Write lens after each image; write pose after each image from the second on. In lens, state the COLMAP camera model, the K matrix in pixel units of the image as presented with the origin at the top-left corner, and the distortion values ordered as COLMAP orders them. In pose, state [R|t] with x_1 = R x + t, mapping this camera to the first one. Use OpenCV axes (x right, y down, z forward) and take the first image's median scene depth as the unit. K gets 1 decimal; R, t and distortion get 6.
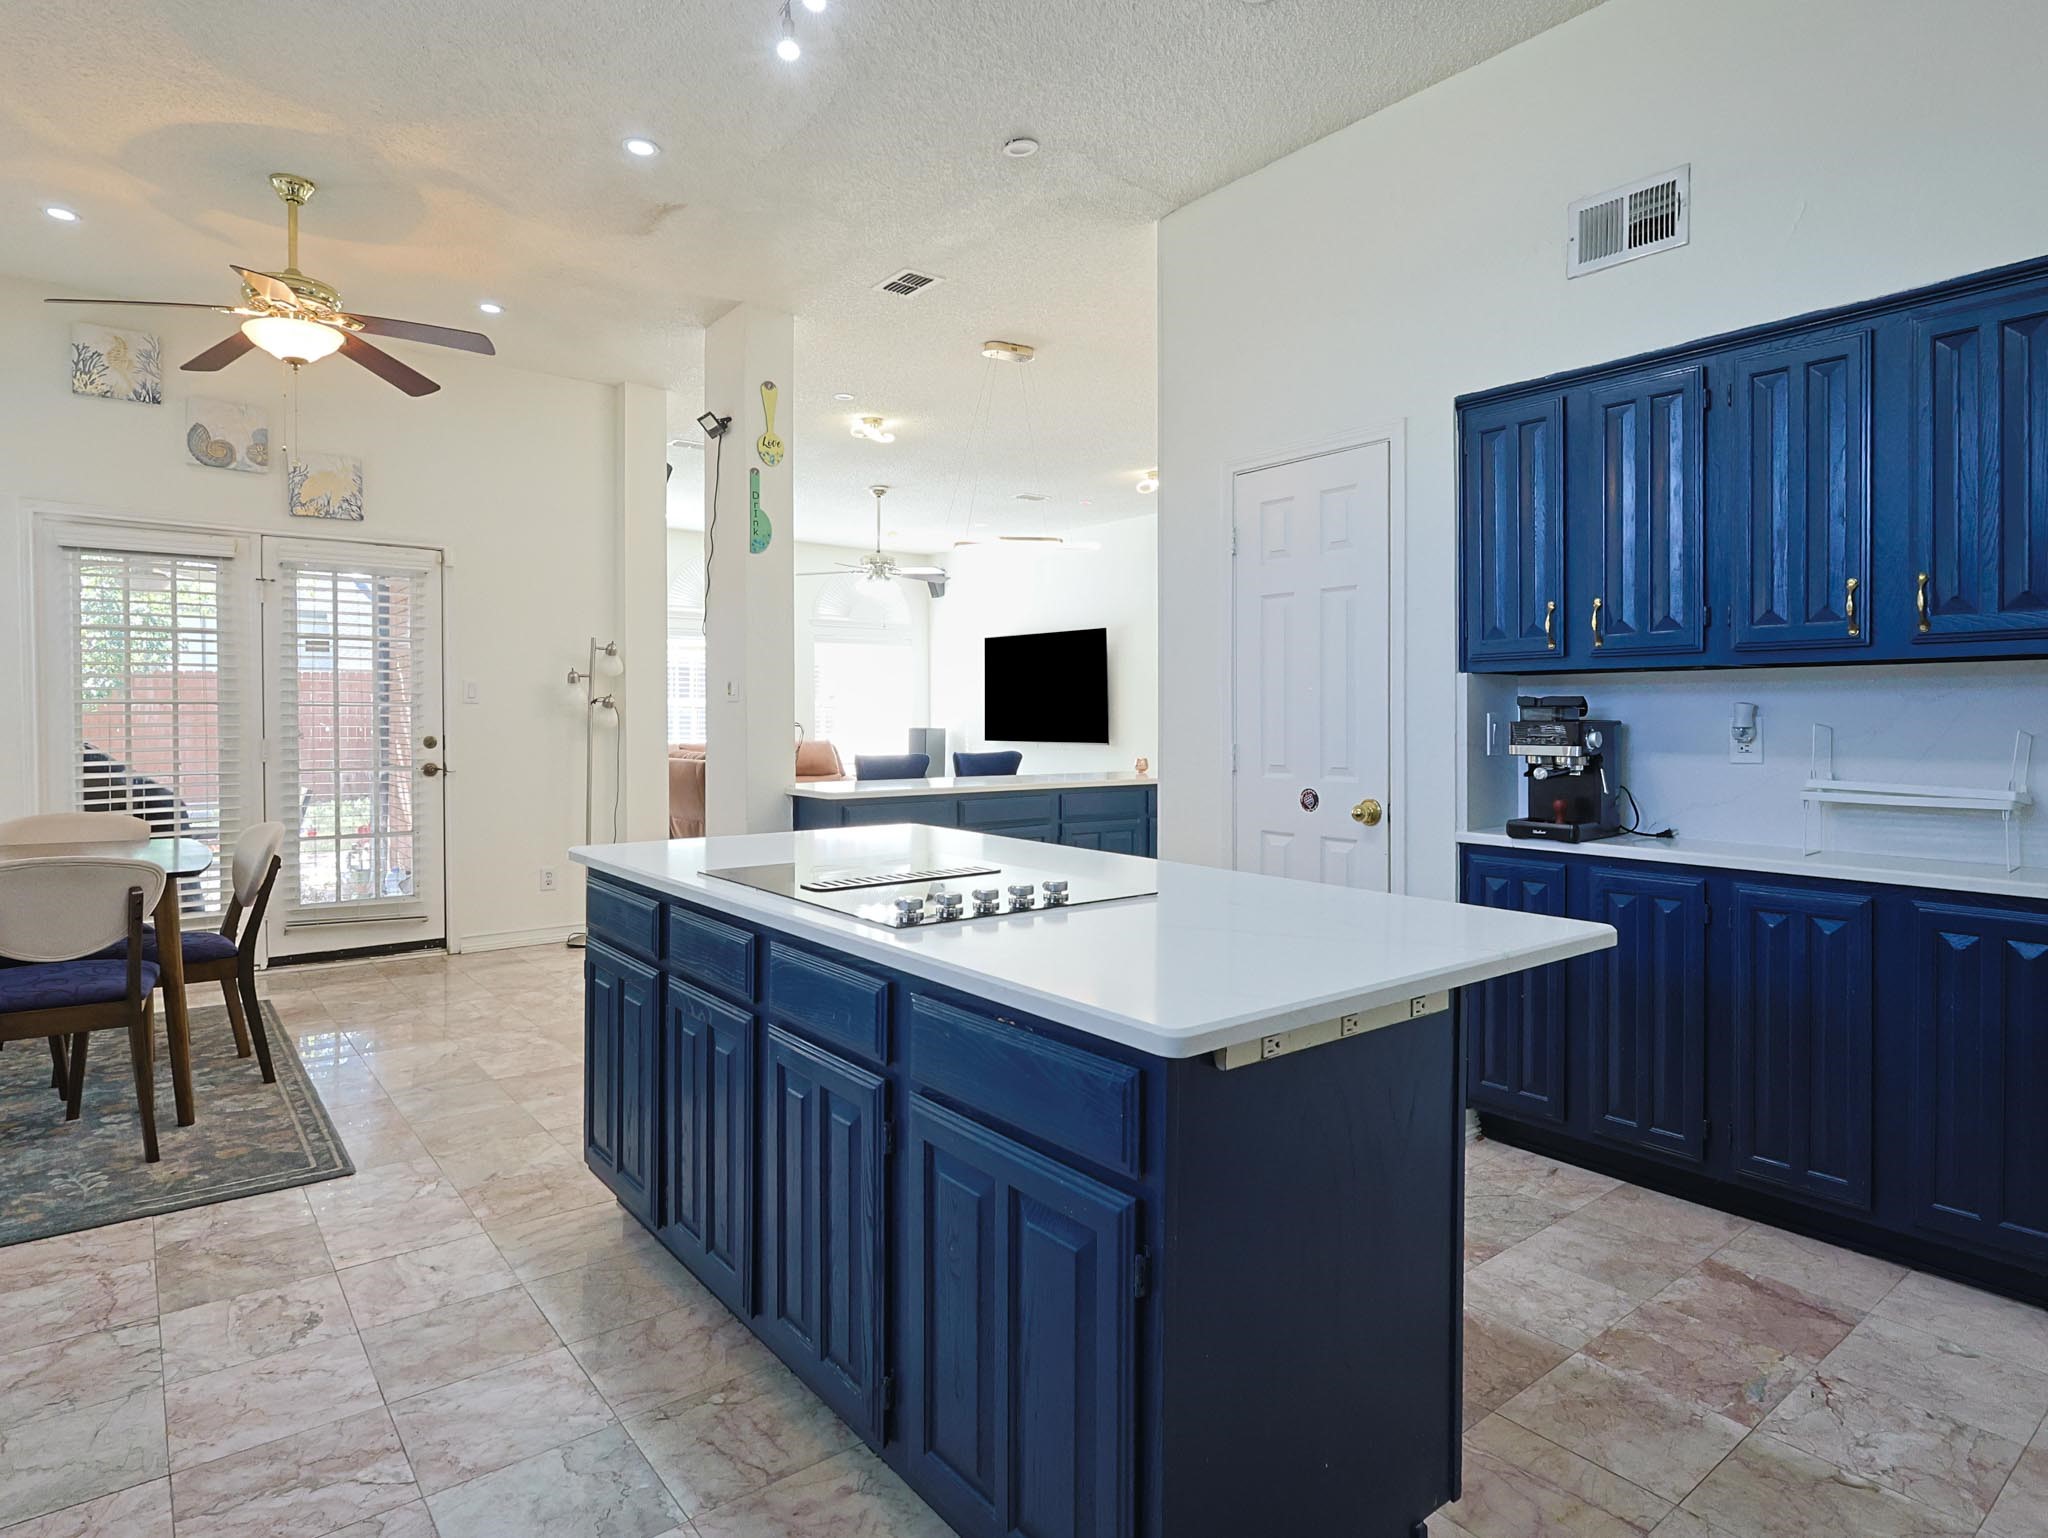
lens RADIAL K [[1142.4, 0, 1030.6], [0, 1142.4, 724.8], [0, 0, 1]] dist [-0.001762, 0.000453]
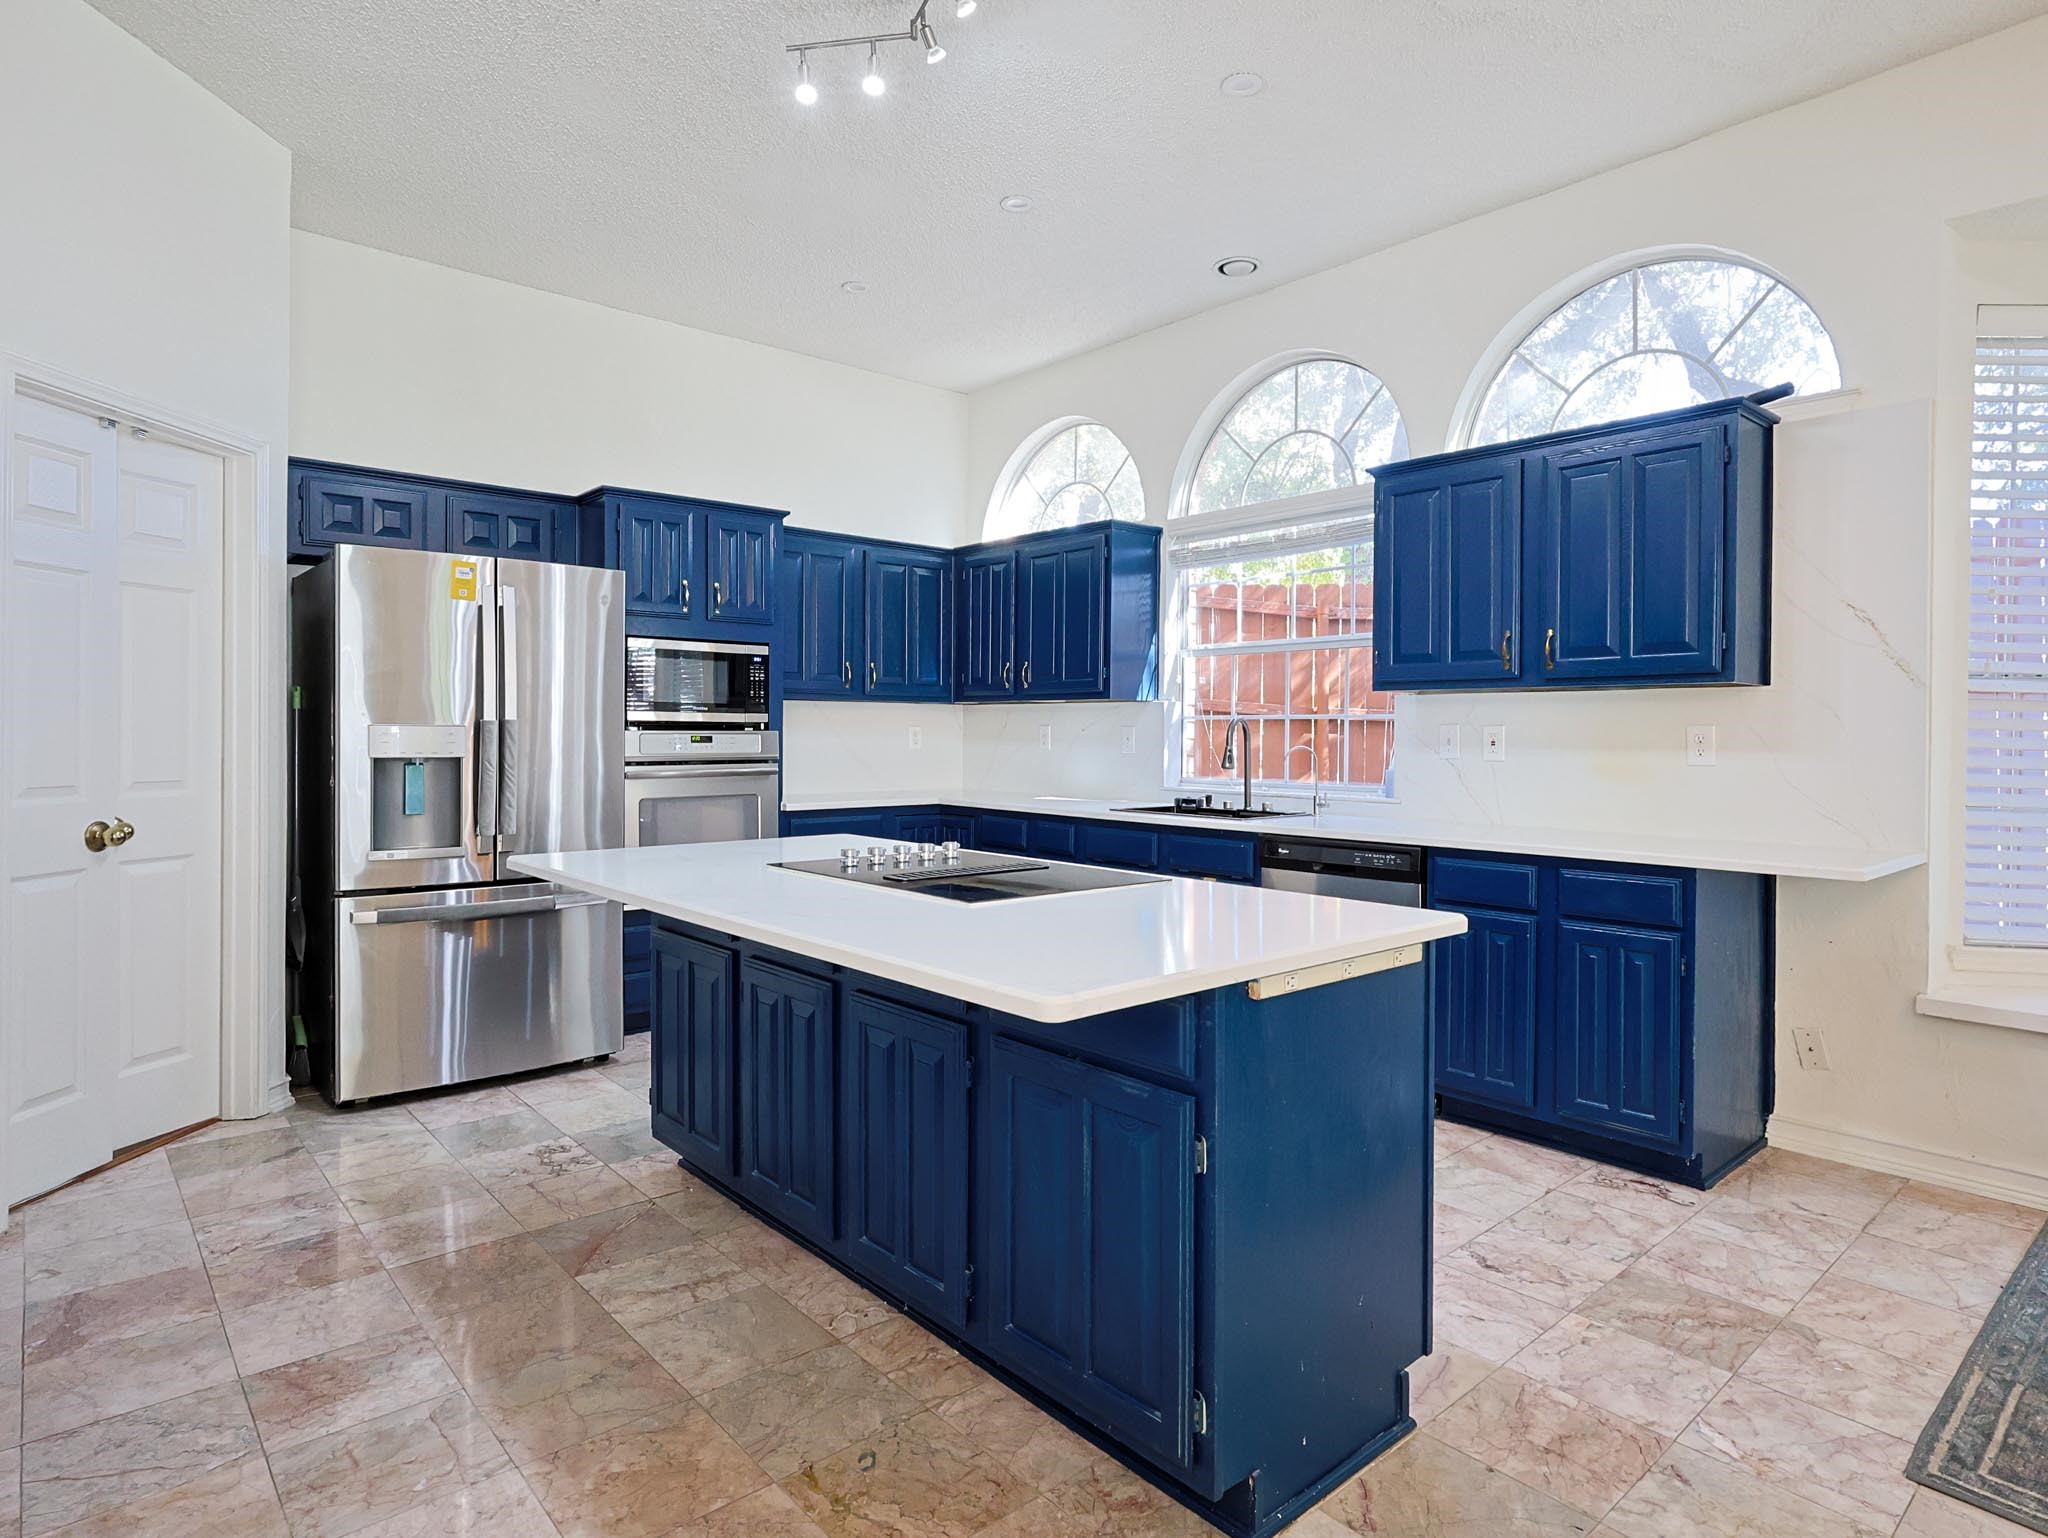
lens RADIAL K [[1140.1, 0, 1030.2], [0, 1140.1, 741.1], [0, 0, 1]] dist [-0.004249, 0.001331]
pose [[-0.998716, -0.010399, -0.049588, -0.071819], [-0.011118, 0.999837, 0.014244, -0.008386], [0.049432, 0.014777, -0.998668, 1.377307]]
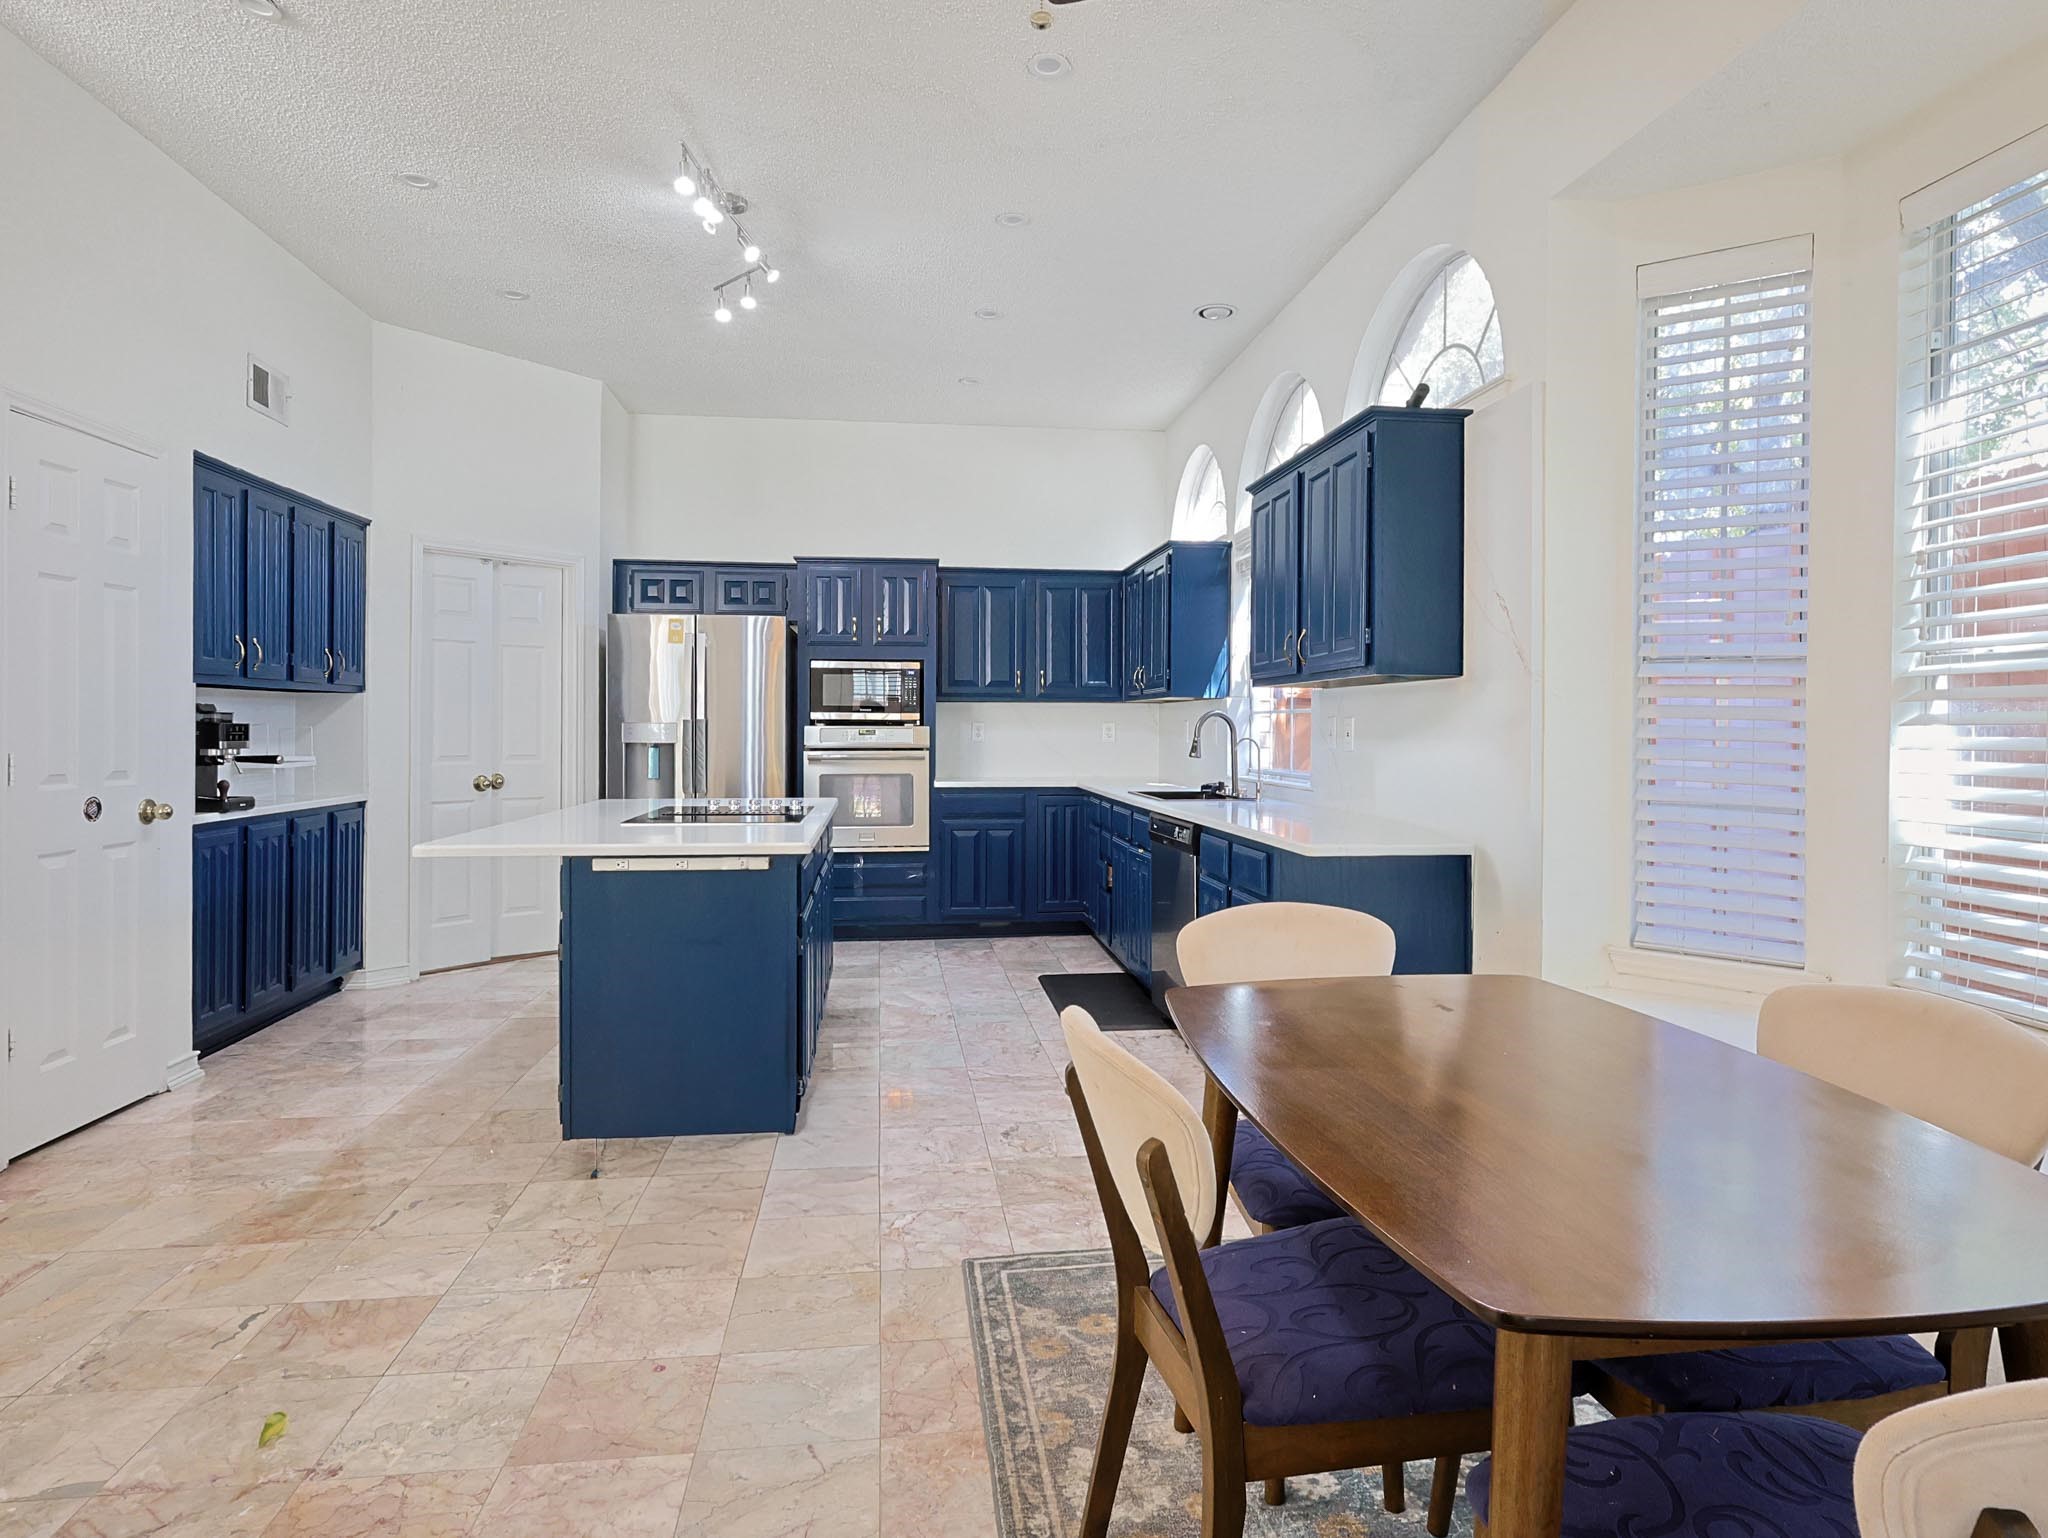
lens RADIAL K [[1168.9, 0, 1027.7], [0, 1168.9, 731.3], [0, 0, 1]] dist [0.000433, 0.002239]
pose [[-0.854224, -0.009056, 0.519826, -0.940217], [-0.003744, 0.999930, 0.011268, -0.011078], [-0.519891, 0.007679, -0.854198, 1.490602]]
